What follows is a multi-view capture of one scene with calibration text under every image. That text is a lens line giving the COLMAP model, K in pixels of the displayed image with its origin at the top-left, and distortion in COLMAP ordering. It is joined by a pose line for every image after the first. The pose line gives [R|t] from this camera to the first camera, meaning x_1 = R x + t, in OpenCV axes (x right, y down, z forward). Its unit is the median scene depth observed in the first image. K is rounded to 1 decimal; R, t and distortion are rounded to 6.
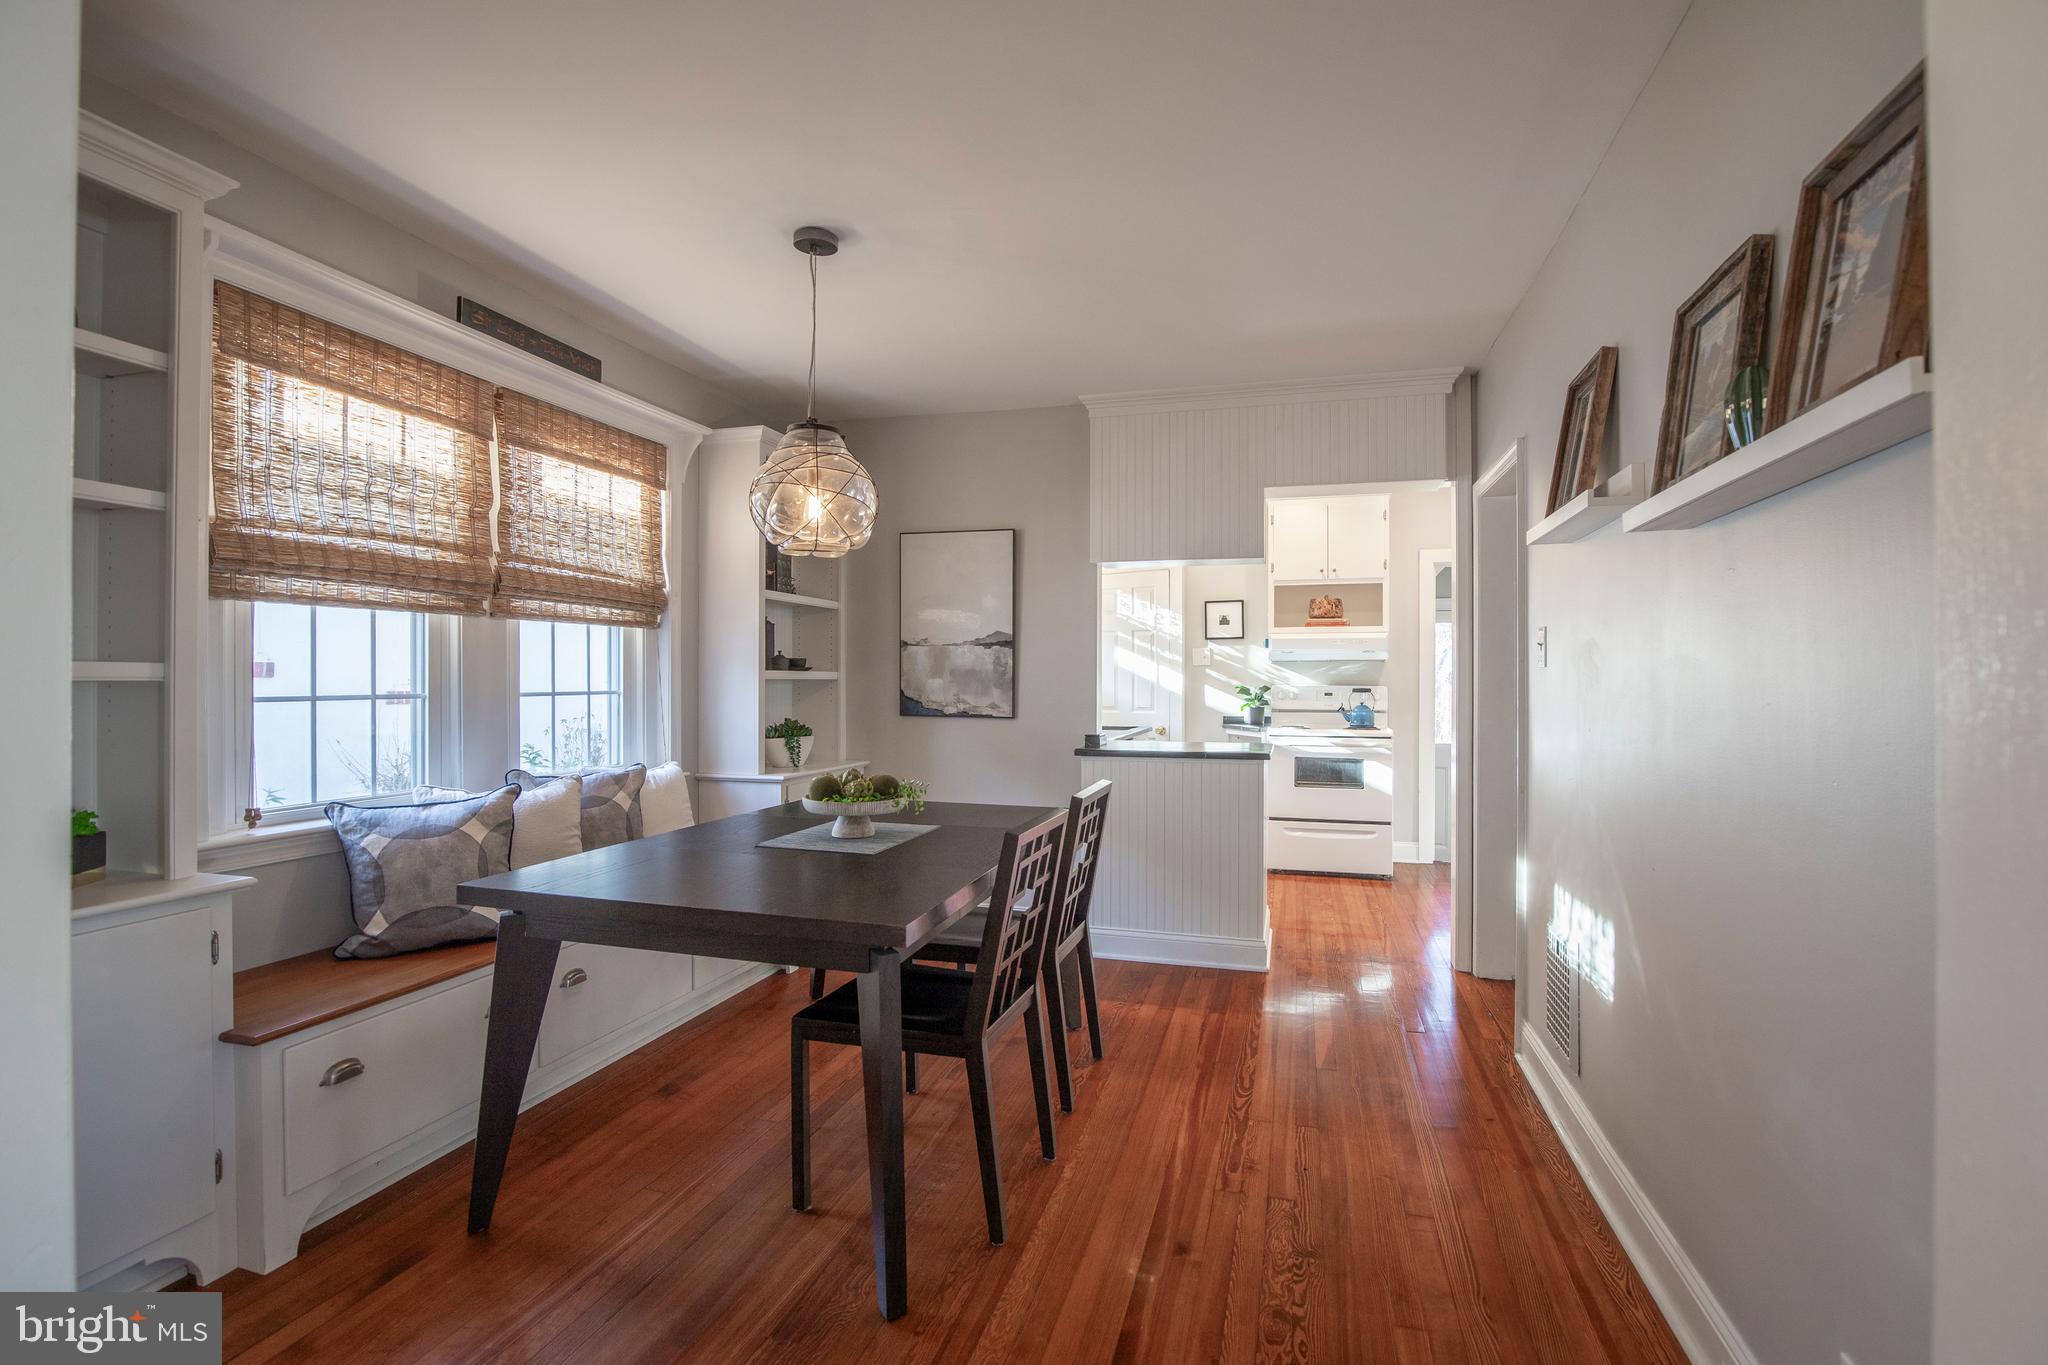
lens RADIAL K [[945.8, 0, 1060.5], [0, 945.8, 677.0], [0, 0, 1]] dist [-0.038319, 0.006443]
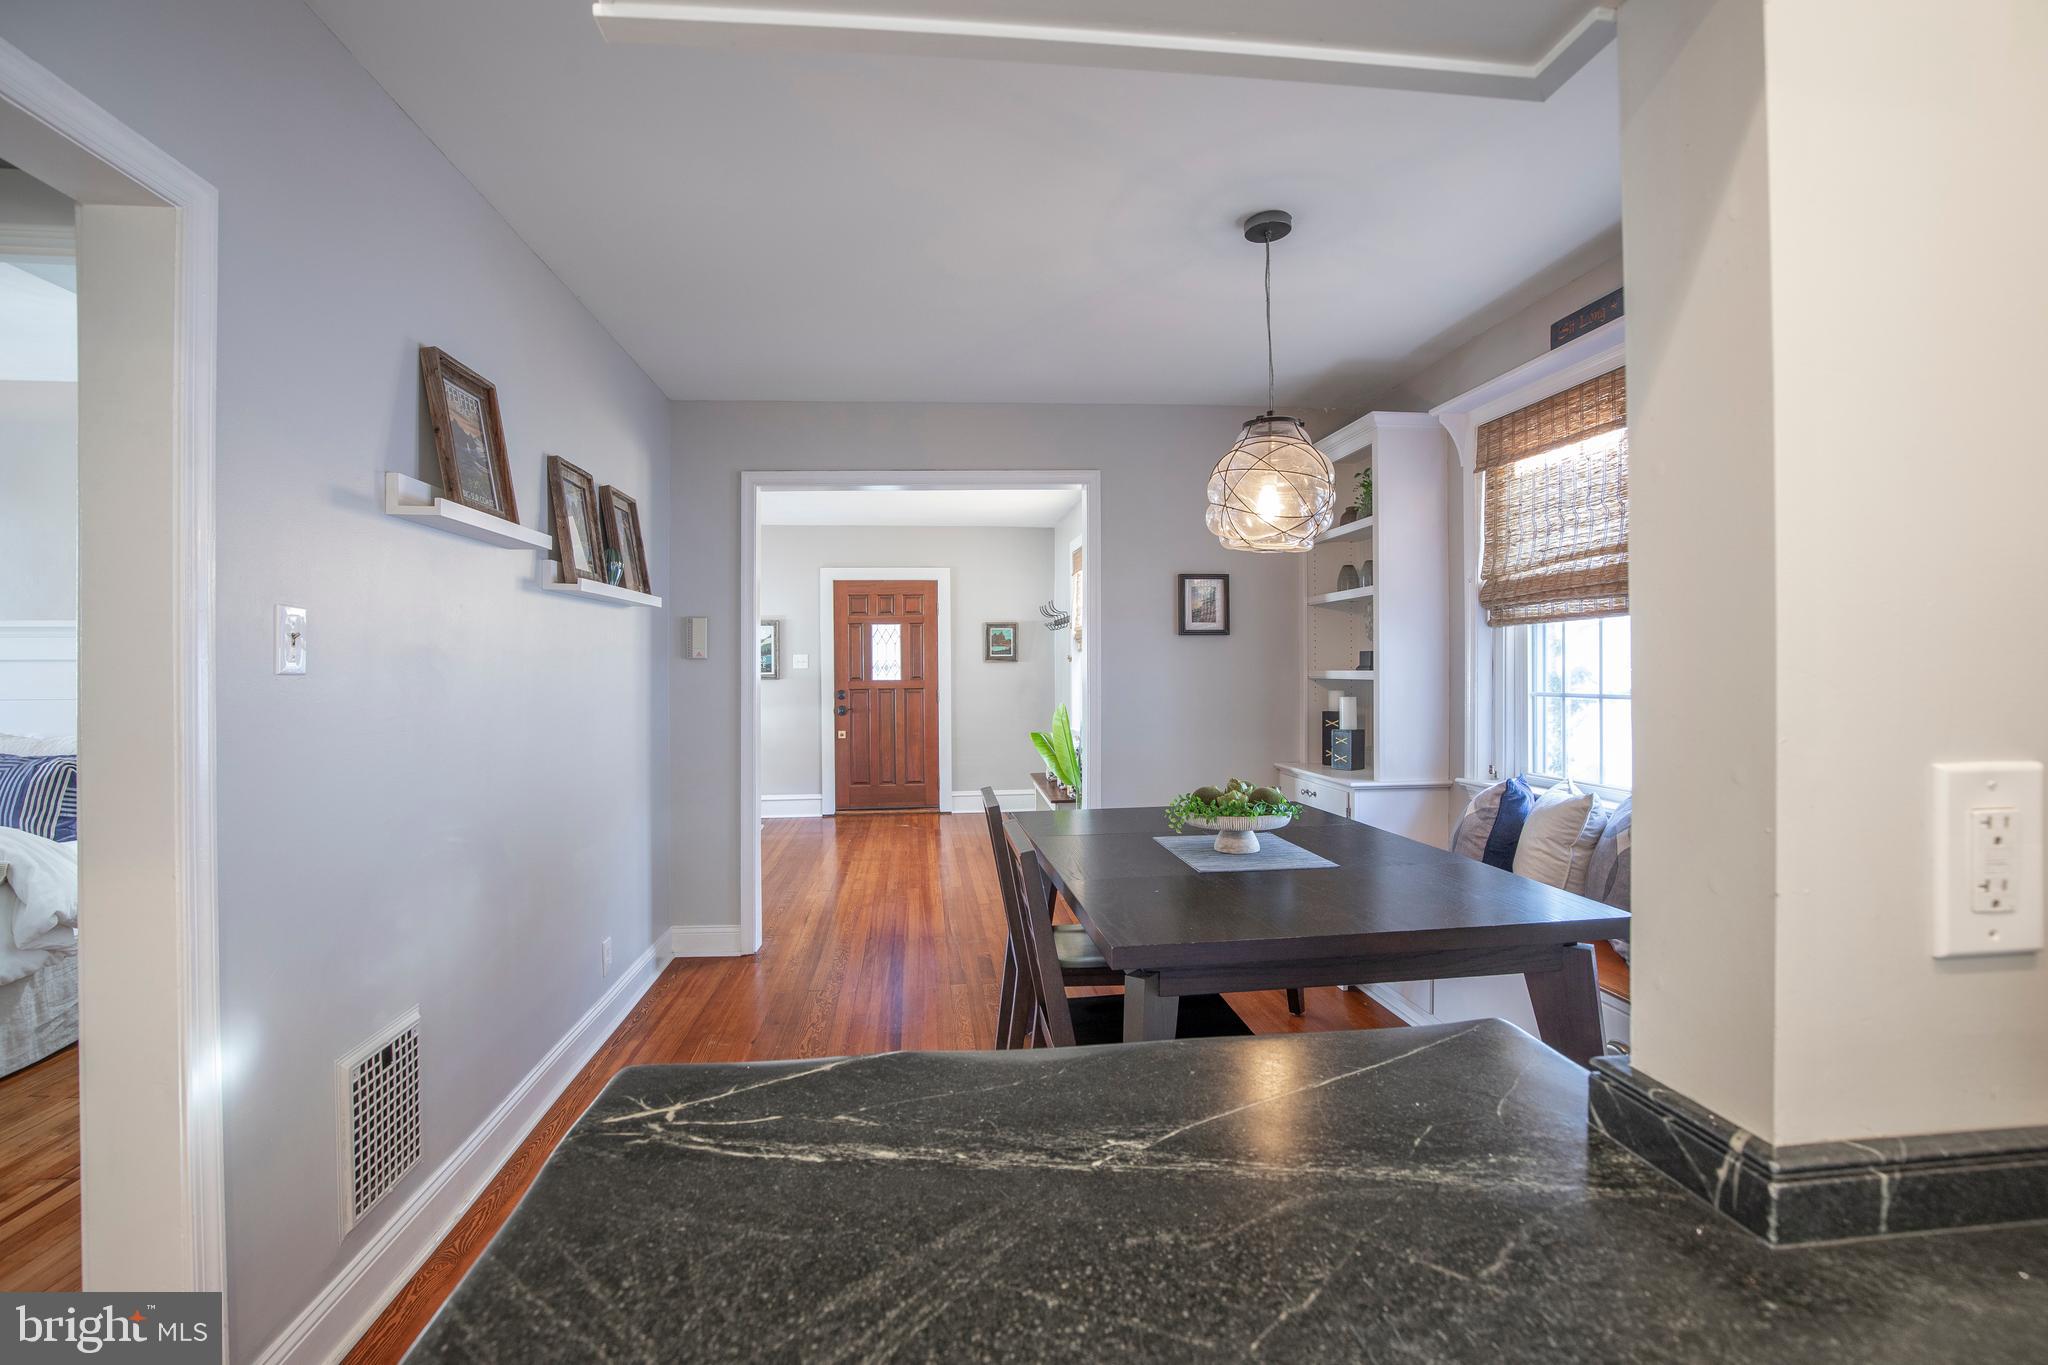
lens RADIAL K [[945.8, 0, 1026.2], [0, 945.8, 671.7], [0, 0, 1]] dist [-0.038319, 0.006443]
pose [[-0.936411, 0.004697, -0.350874, 0.211856], [0.004855, 0.999988, 0.000430, -0.007916], [0.350872, -0.001301, -0.936423, 1.243677]]
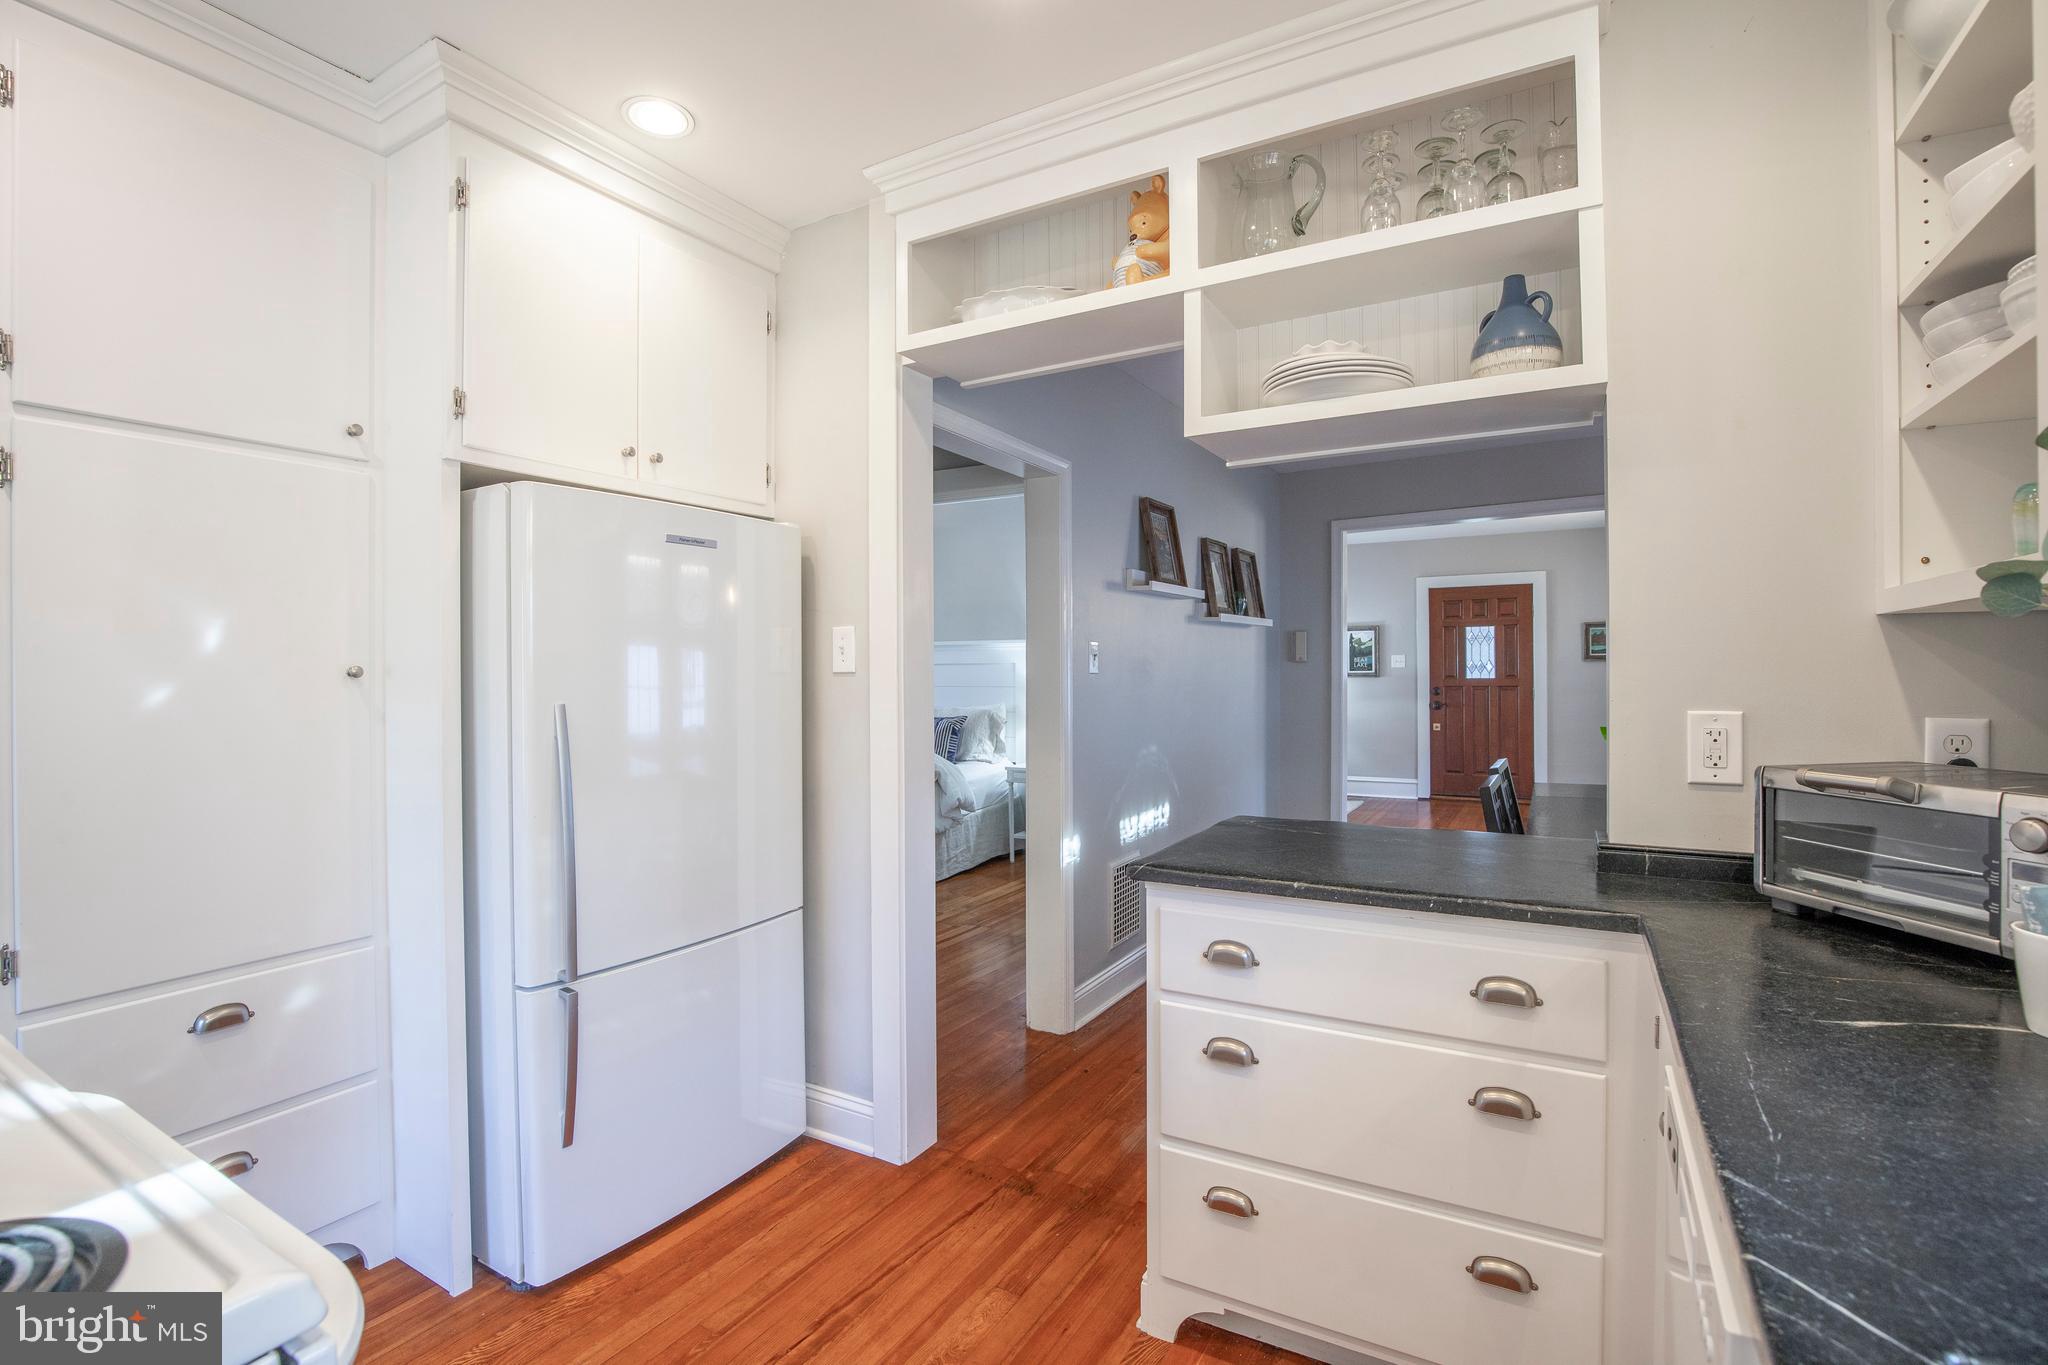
lens RADIAL K [[945.8, 0, 1029.8], [0, 945.8, 678.9], [0, 0, 1]] dist [-0.038319, 0.006443]
pose [[-0.960922, 0.002444, 0.276807, 0.183544], [0.004717, 0.999960, 0.007545, -0.010313], [-0.276778, 0.008556, -0.960896, 1.628245]]
